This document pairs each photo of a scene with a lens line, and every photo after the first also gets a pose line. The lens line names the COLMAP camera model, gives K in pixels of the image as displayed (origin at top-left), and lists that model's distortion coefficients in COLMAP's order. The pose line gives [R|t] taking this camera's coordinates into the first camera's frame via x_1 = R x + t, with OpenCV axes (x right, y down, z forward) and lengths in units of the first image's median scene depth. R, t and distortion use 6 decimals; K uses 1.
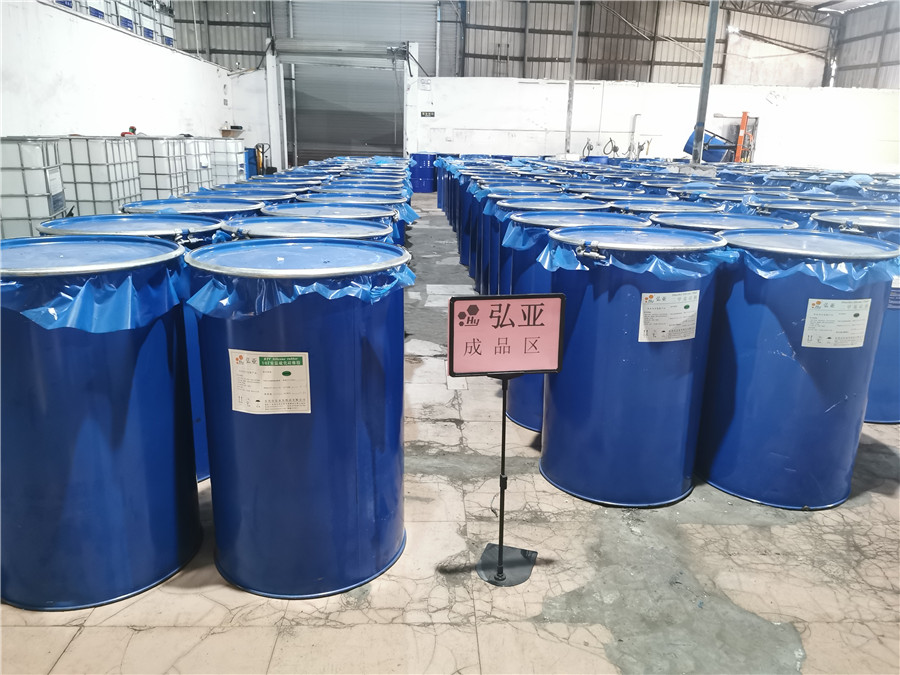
lens RADIAL K [[687.6, 0, 450.0], [0, 687.6, 337.5], [0, 0, 1]] dist [0.060287, -0.091299]
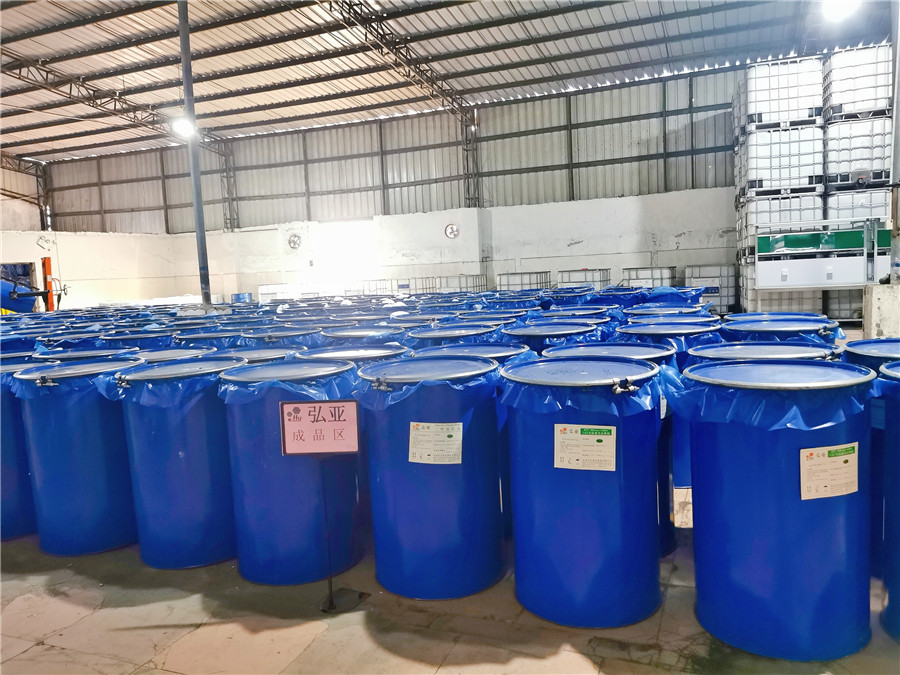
lens RADIAL K [[687.6, 0, 450.0], [0, 687.6, 337.5], [0, 0, 1]] dist [0.060287, -0.091299]
pose [[0.424666, -0.133001, 0.895528, -0.144479], [0.303313, 0.952888, -0.002313, -0.033468], [-0.853030, 0.272608, 0.445000, 0.090332]]
